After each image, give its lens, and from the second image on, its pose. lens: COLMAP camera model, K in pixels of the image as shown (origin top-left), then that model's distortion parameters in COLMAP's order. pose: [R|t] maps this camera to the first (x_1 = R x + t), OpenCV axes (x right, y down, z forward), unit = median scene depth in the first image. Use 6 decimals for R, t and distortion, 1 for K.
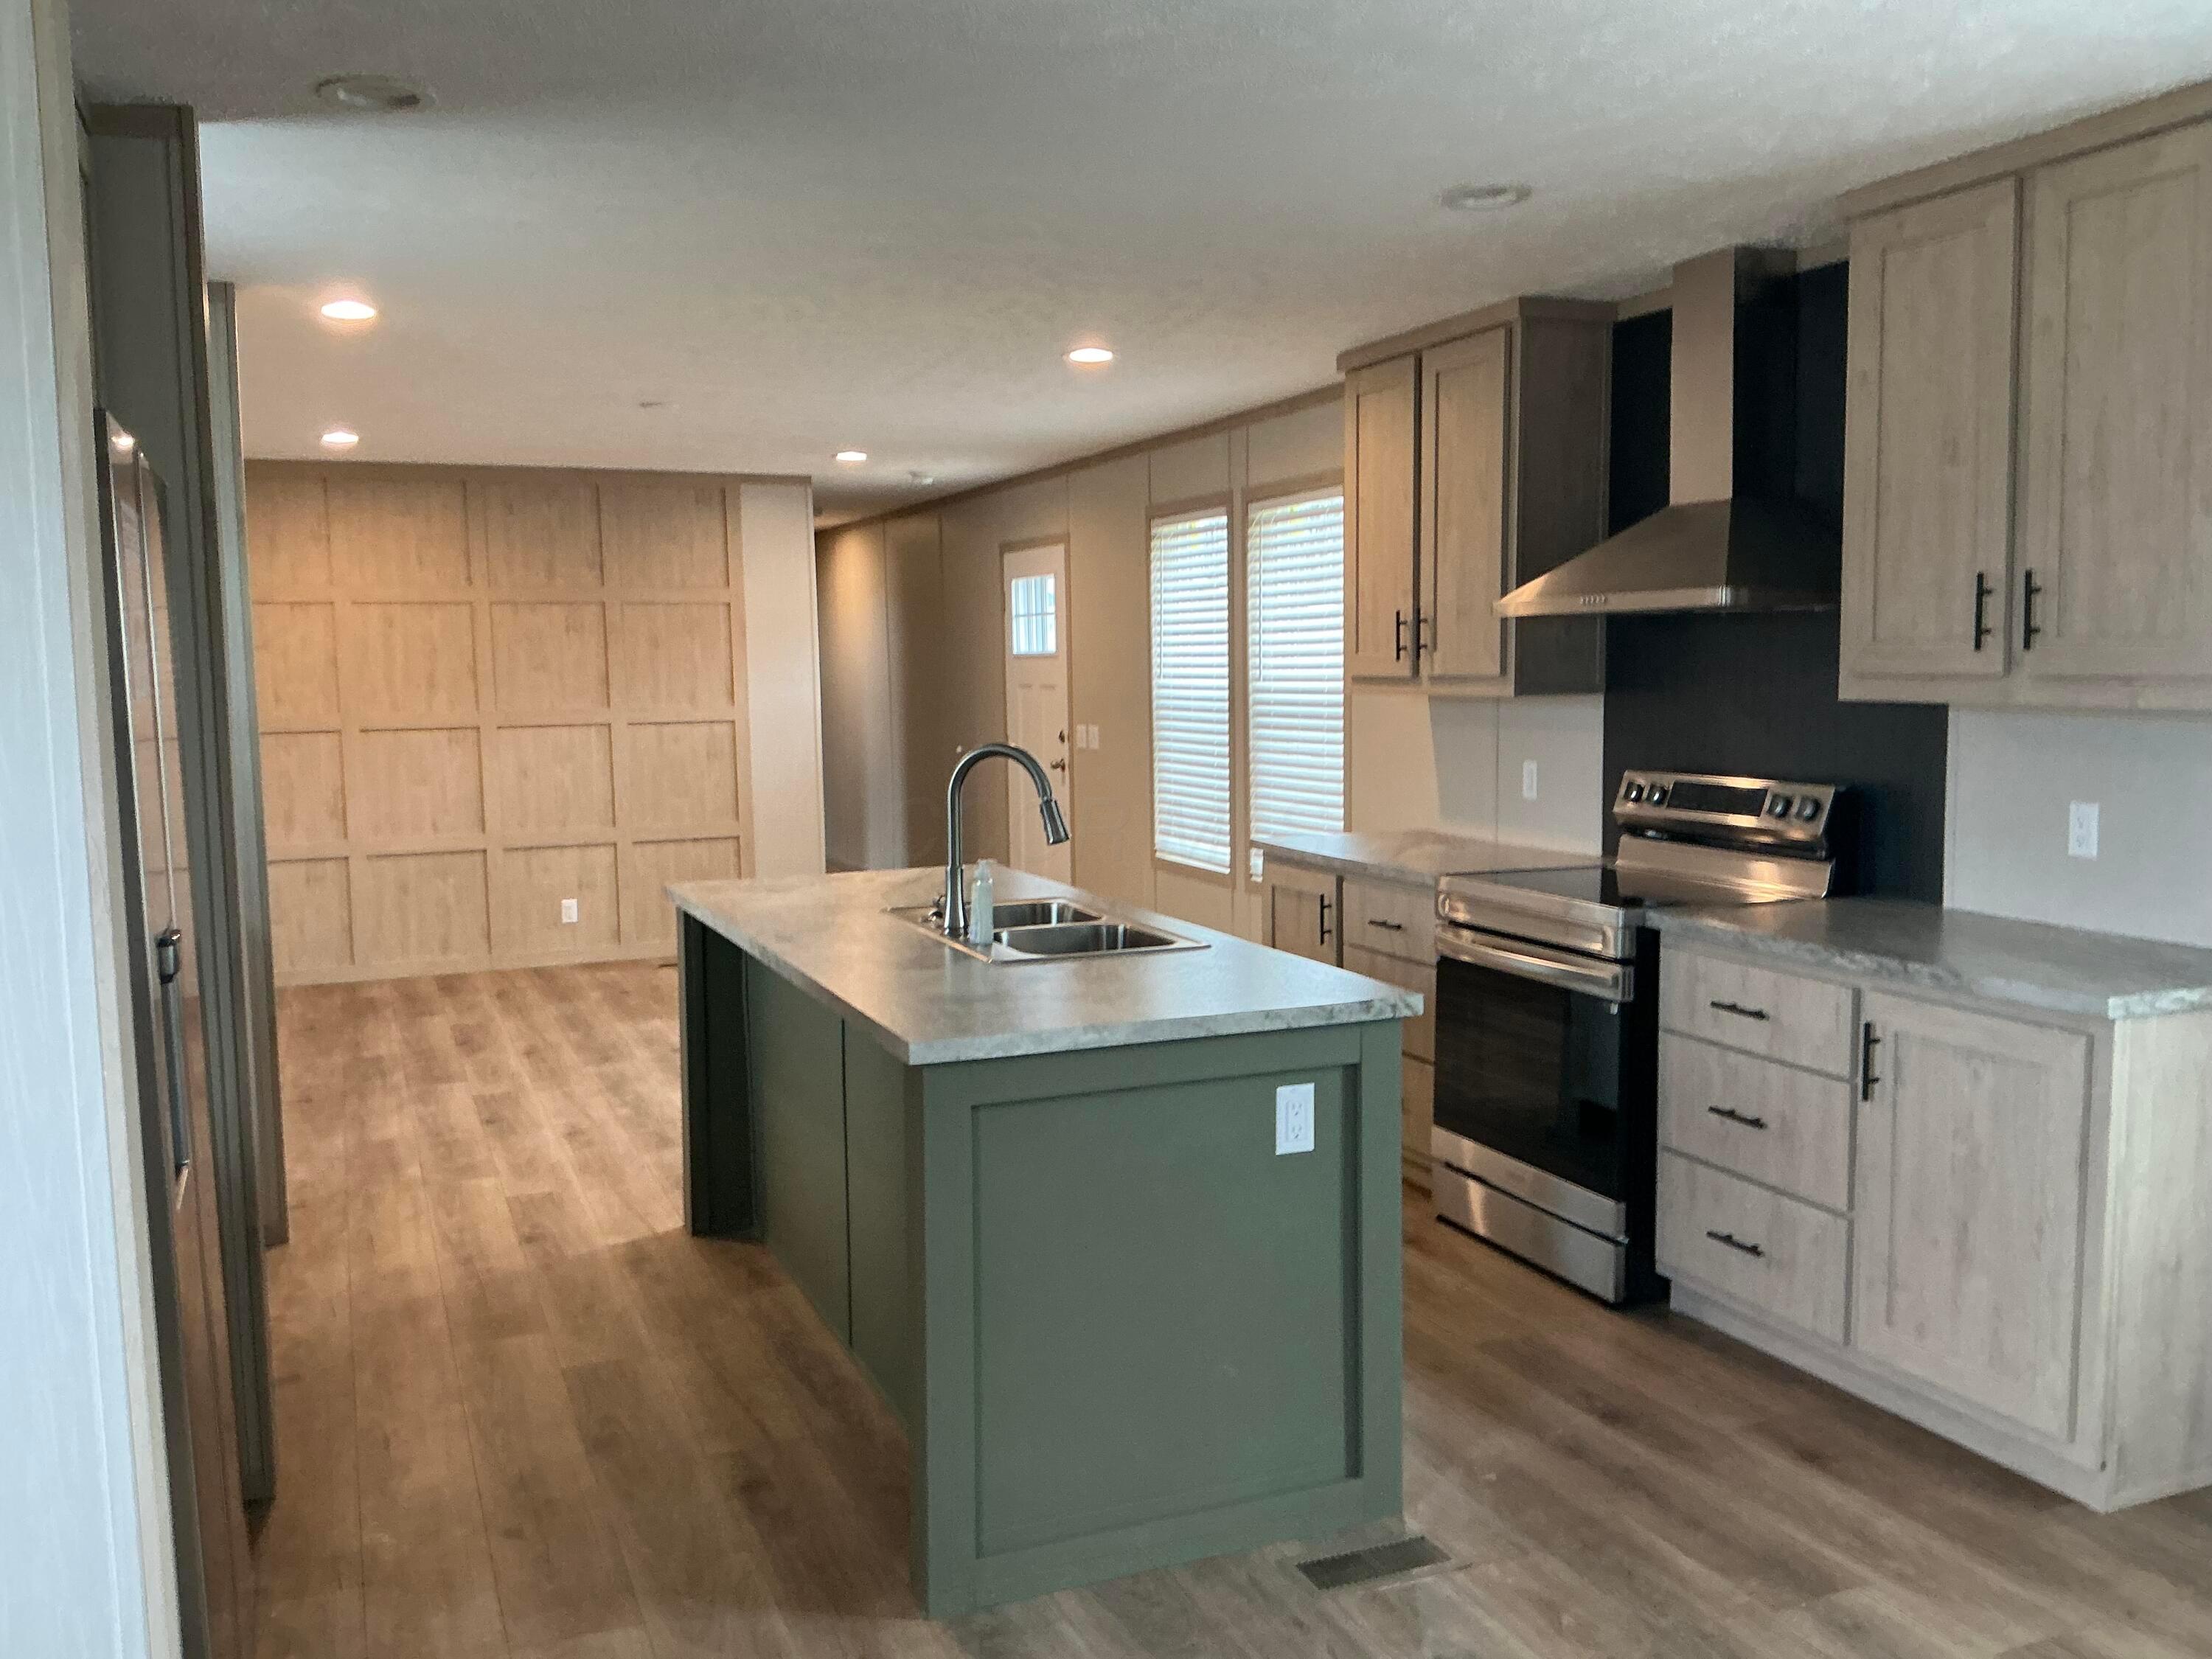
lens RADIAL K [[1832.2, 0, 1106.0], [0, 1832.2, 829.5], [0, 0, 1]] dist [0.145763, -0.306125]
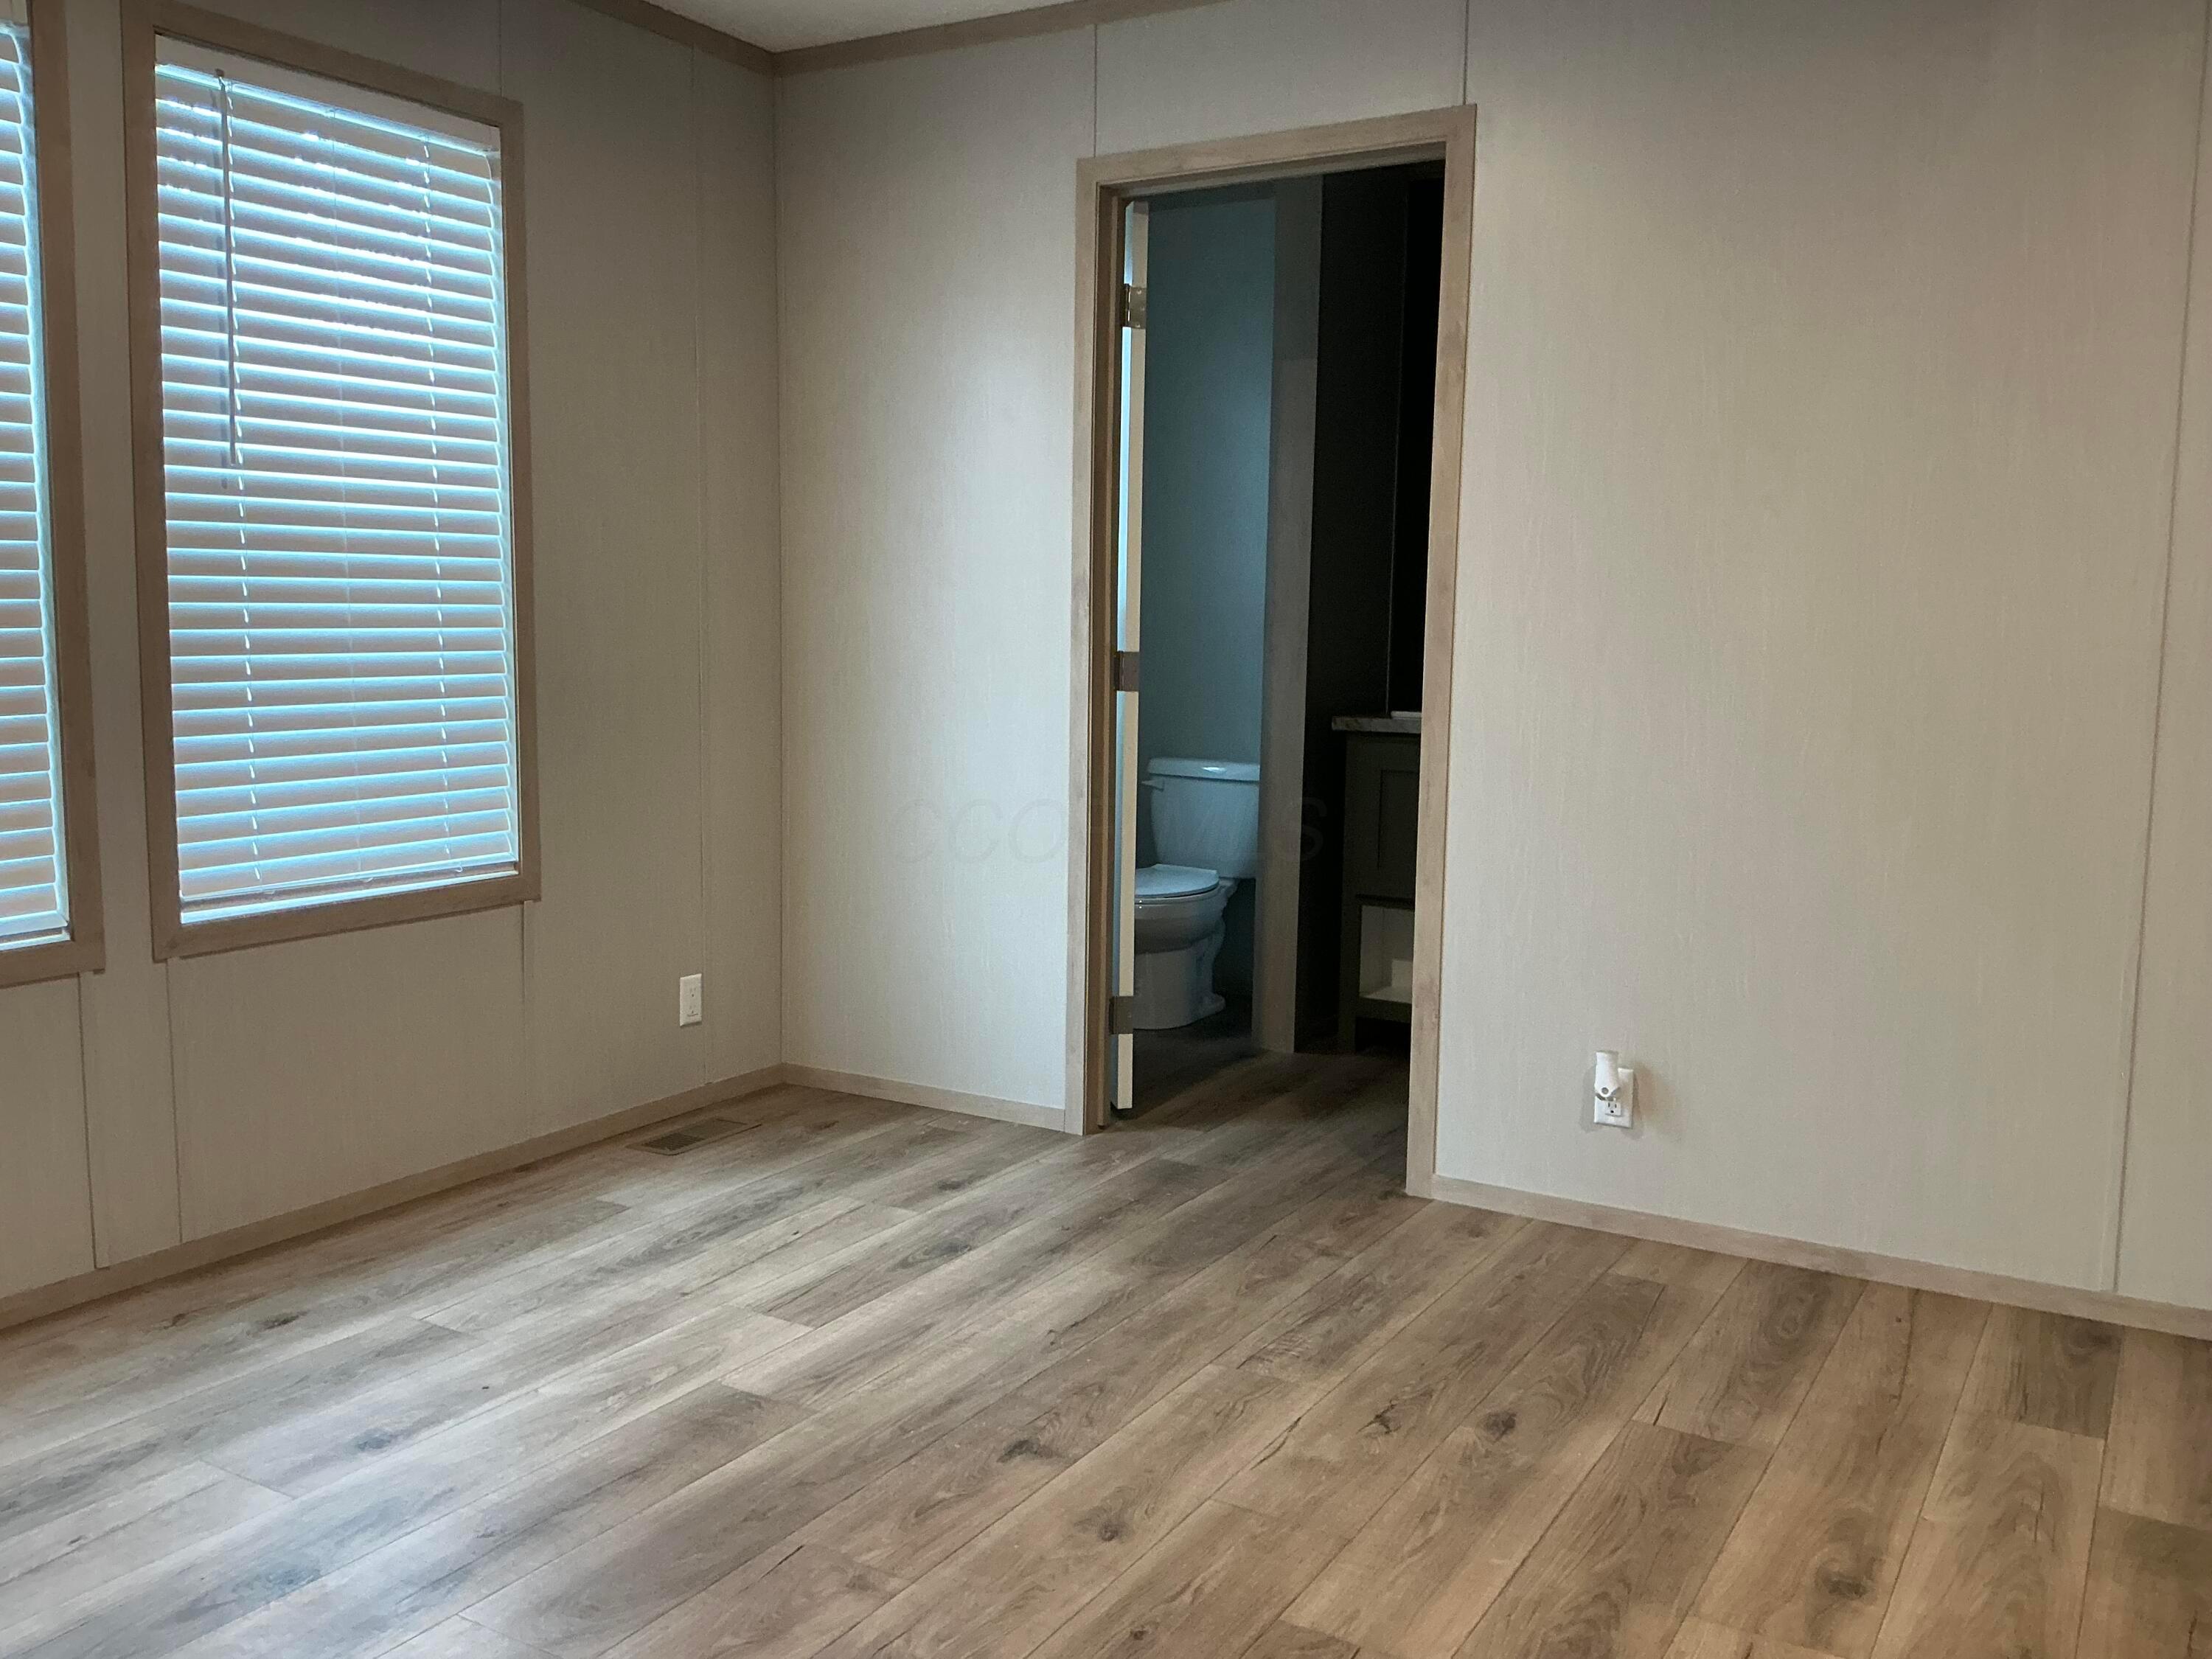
lens RADIAL K [[1832.2, 0, 1106.0], [0, 1832.2, 829.5], [0, 0, 1]] dist [0.145763, -0.306125]
pose [[-0.597769, -0.087170, 0.796915, -0.541340], [0.064541, 0.985611, 0.156223, -0.067360], [-0.799066, 0.144819, -0.583542, 1.468157]]
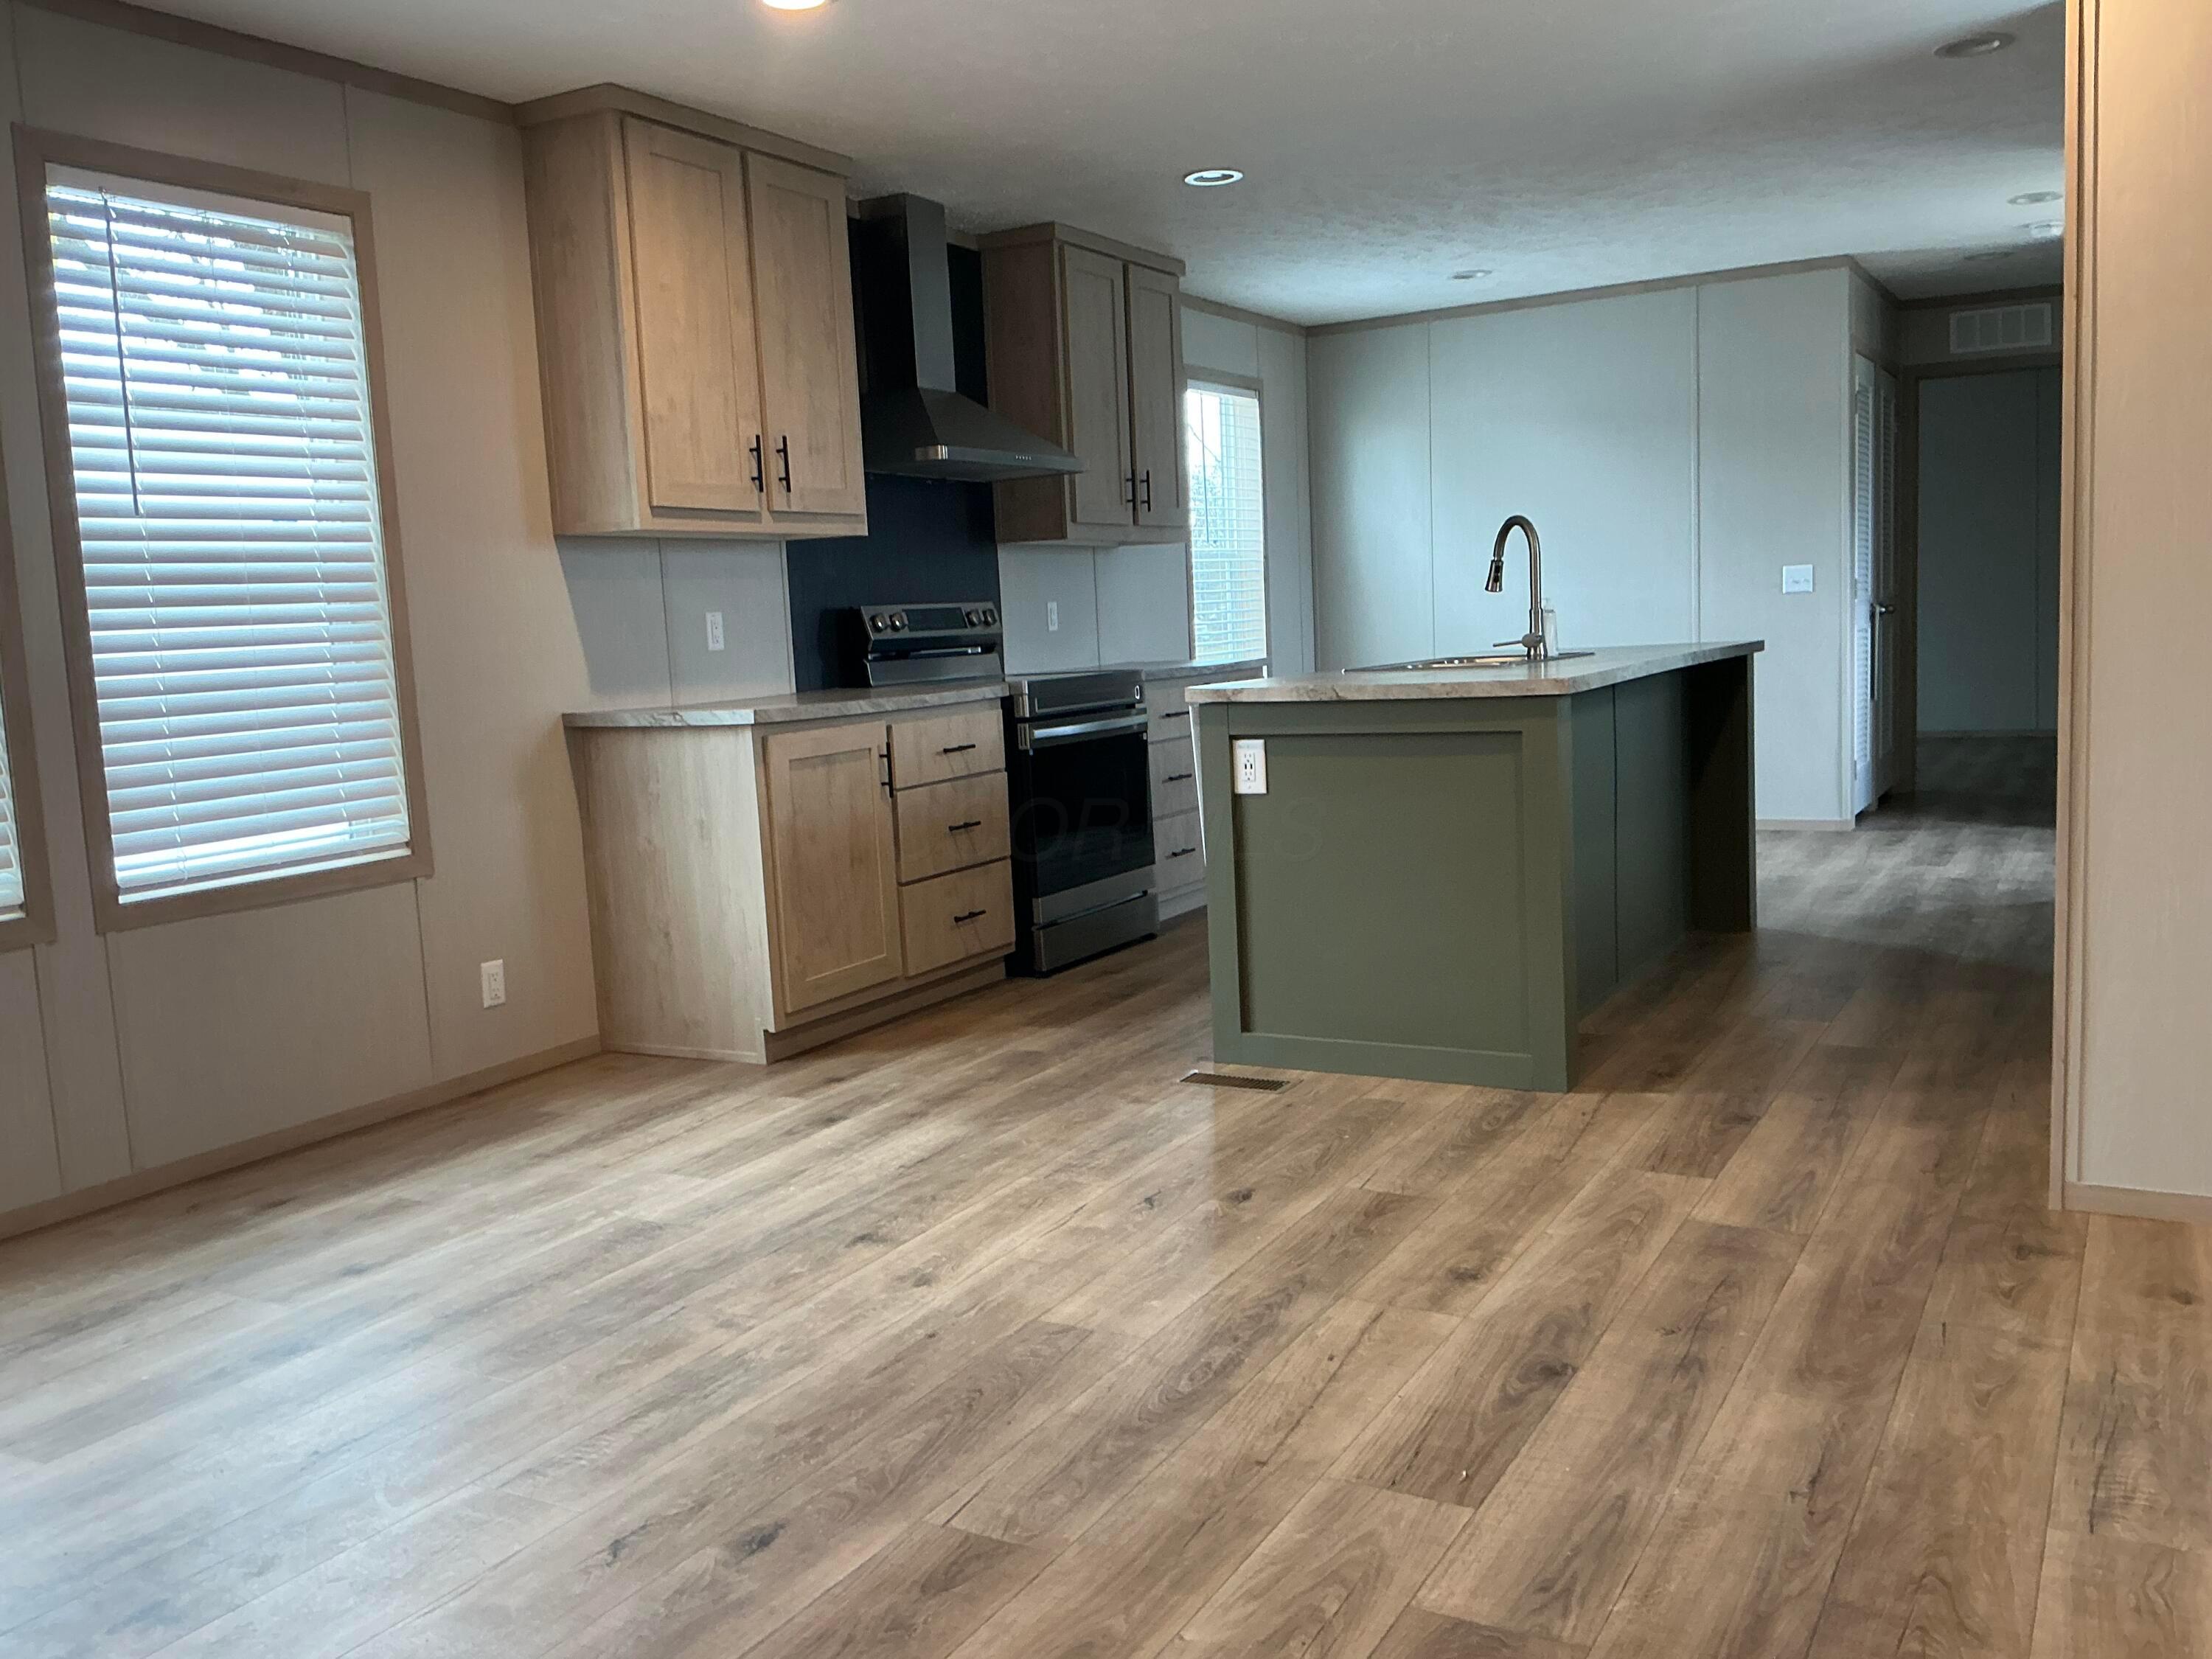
lens RADIAL K [[1832.2, 0, 1106.0], [0, 1832.2, 829.5], [0, 0, 1]] dist [0.145763, -0.306125]
pose [[-0.613217, -0.049290, 0.788375, -0.691122], [0.130298, 0.978068, 0.162499, -0.058665], [-0.779094, 0.202371, -0.593345, 1.504267]]
